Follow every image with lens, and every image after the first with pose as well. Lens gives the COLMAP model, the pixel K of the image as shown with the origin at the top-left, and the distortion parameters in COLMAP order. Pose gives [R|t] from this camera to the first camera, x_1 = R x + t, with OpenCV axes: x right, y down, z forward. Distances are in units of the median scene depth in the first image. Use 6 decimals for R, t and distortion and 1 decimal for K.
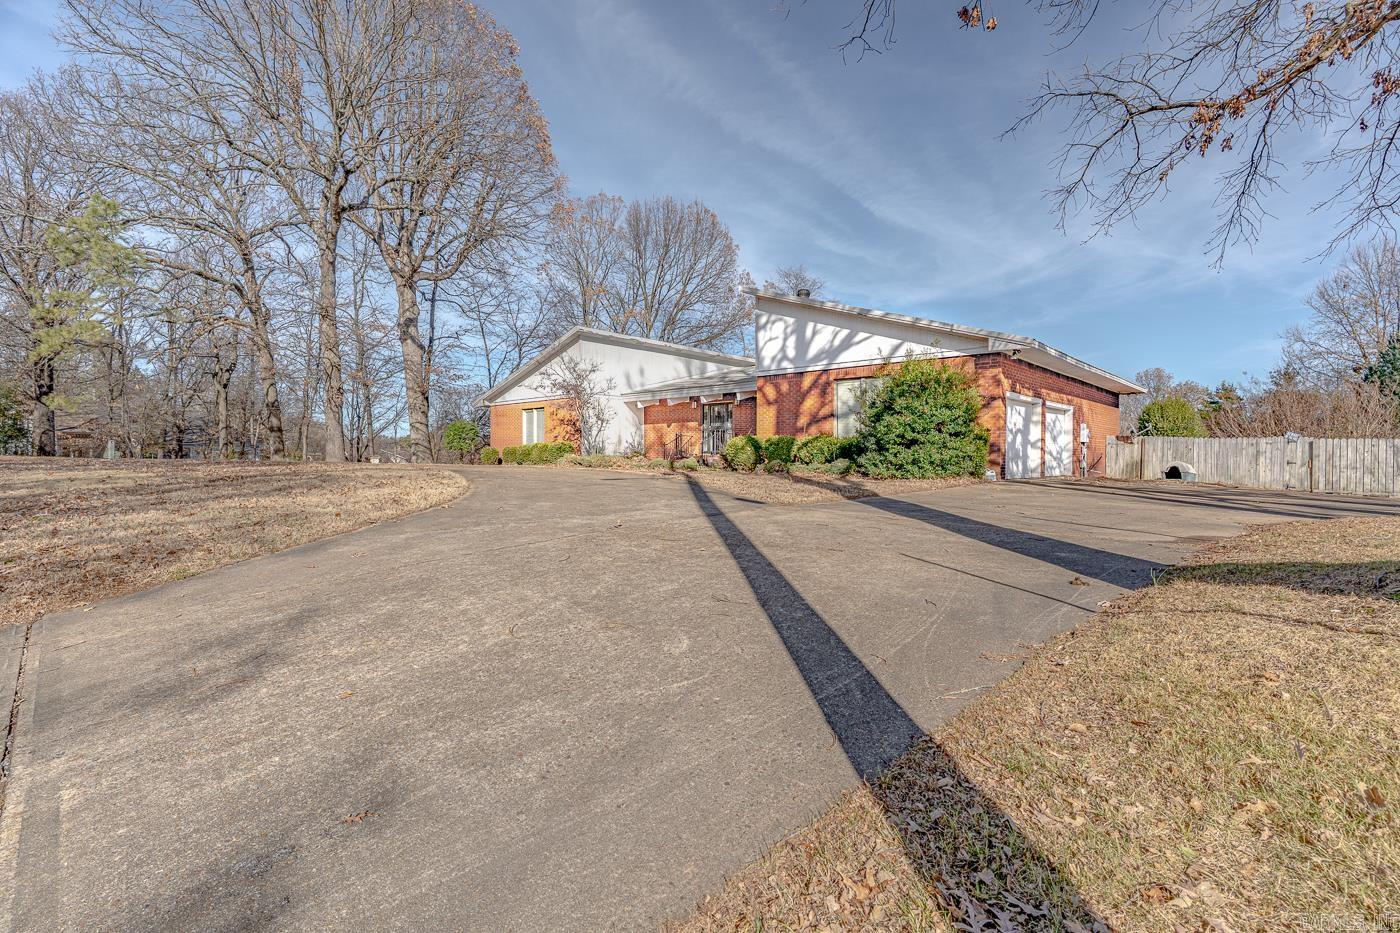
lens RADIAL K [[658.9, 0, 708.3], [0, 658.9, 490.8], [0, 0, 1]] dist [-0.000660, 0.001568]
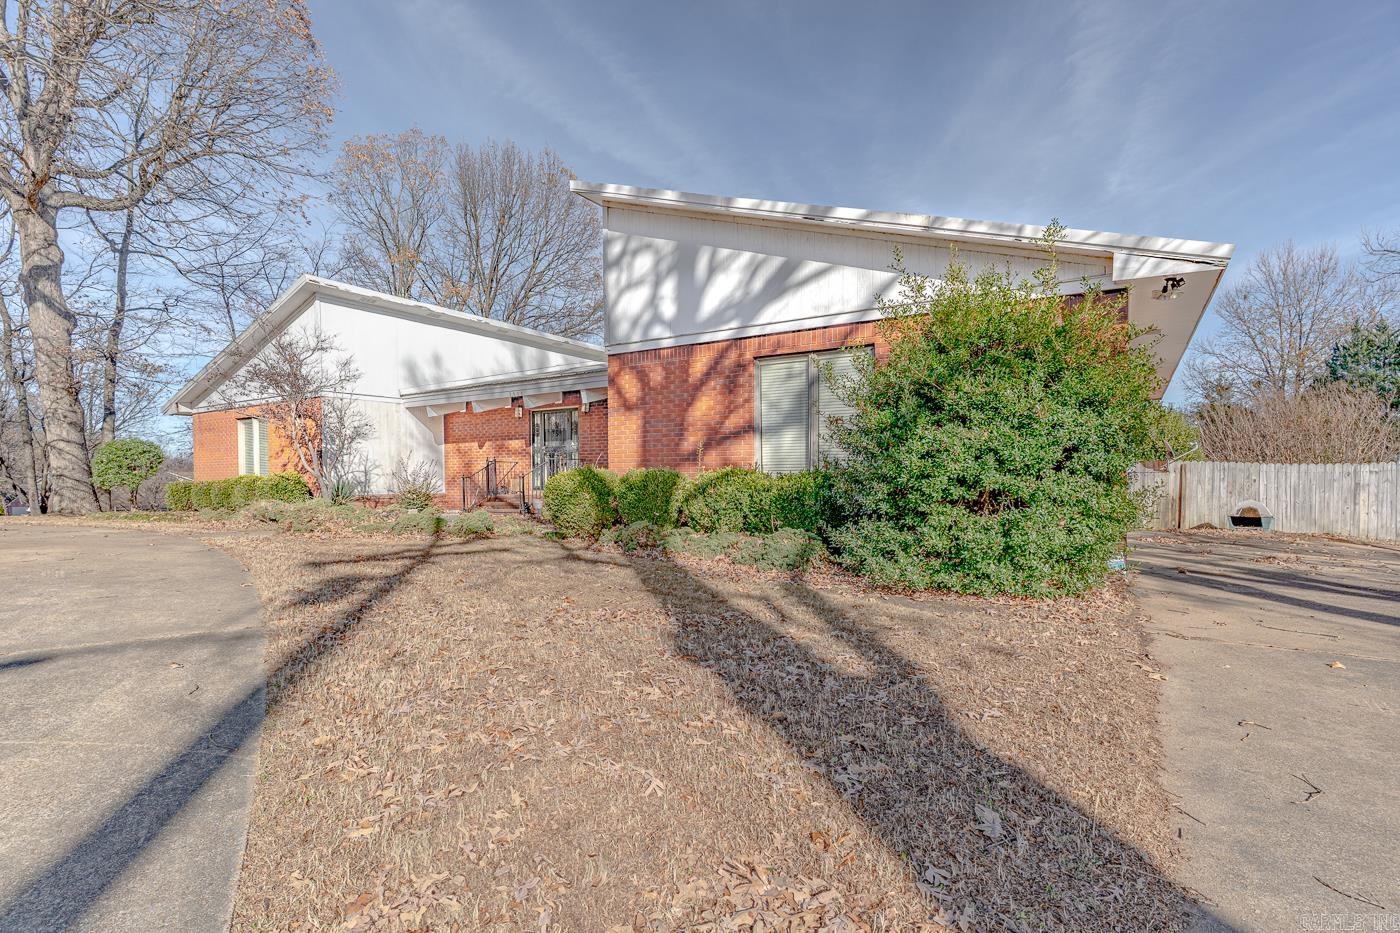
lens RADIAL K [[658.9, 0, 701.7], [0, 658.9, 522.9], [0, 0, 1]] dist [-0.000660, 0.001568]
pose [[0.986372, -0.020037, 0.163308, 0.061722], [0.016210, 0.999563, 0.024732, -0.051033], [-0.163732, -0.021747, 0.986265, 0.470393]]
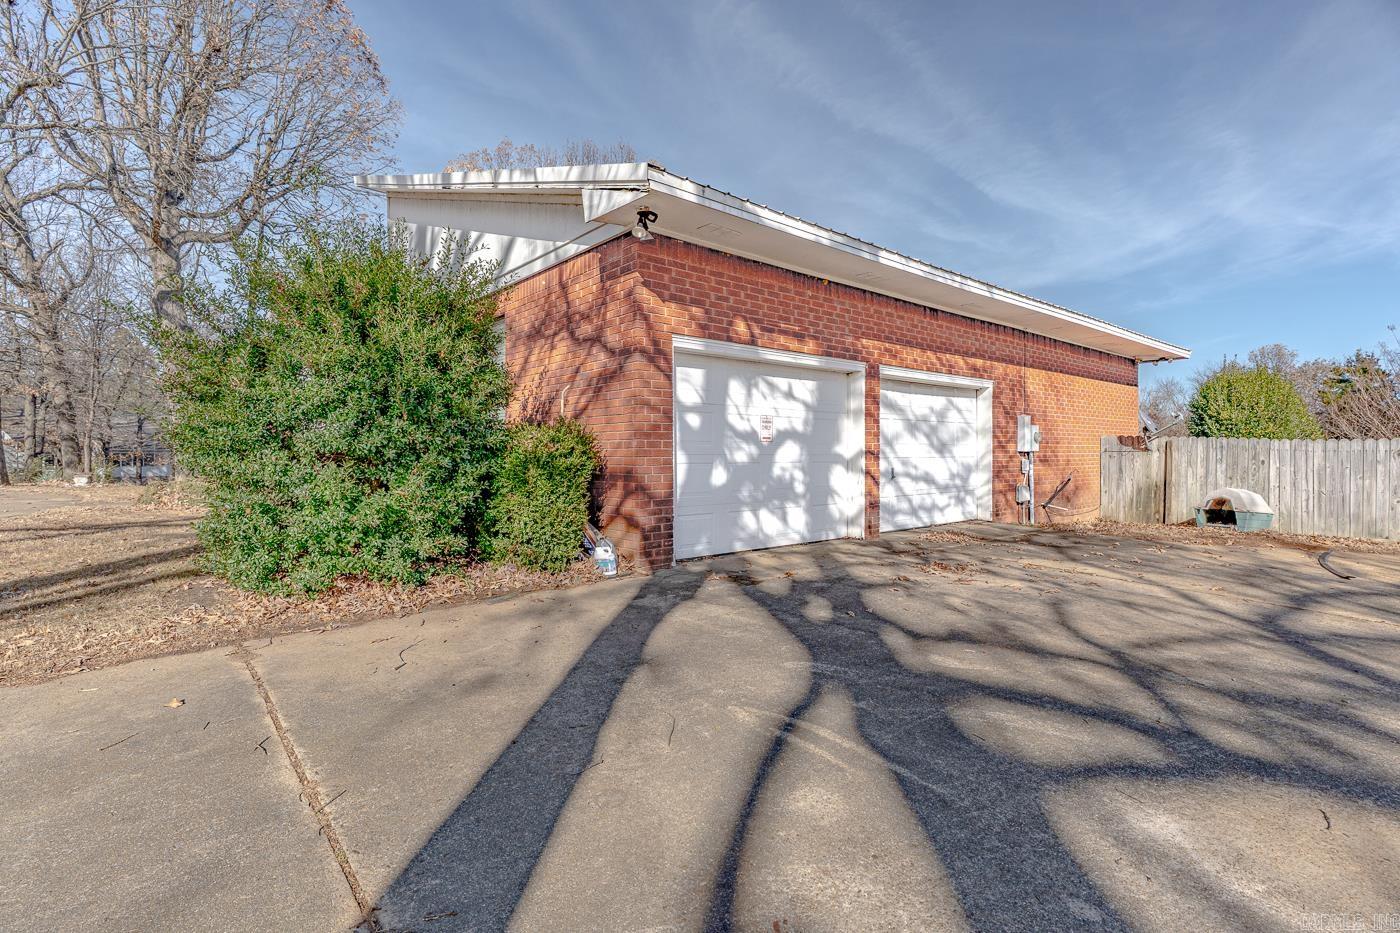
lens RADIAL K [[658.9, 0, 706.6], [0, 658.9, 491.7], [0, 0, 1]] dist [-0.000660, 0.001568]
pose [[0.992028, -0.002023, -0.126002, 0.416636], [0.002651, 0.999985, 0.004815, -0.049320], [0.125990, -0.005110, 0.992018, 0.497970]]
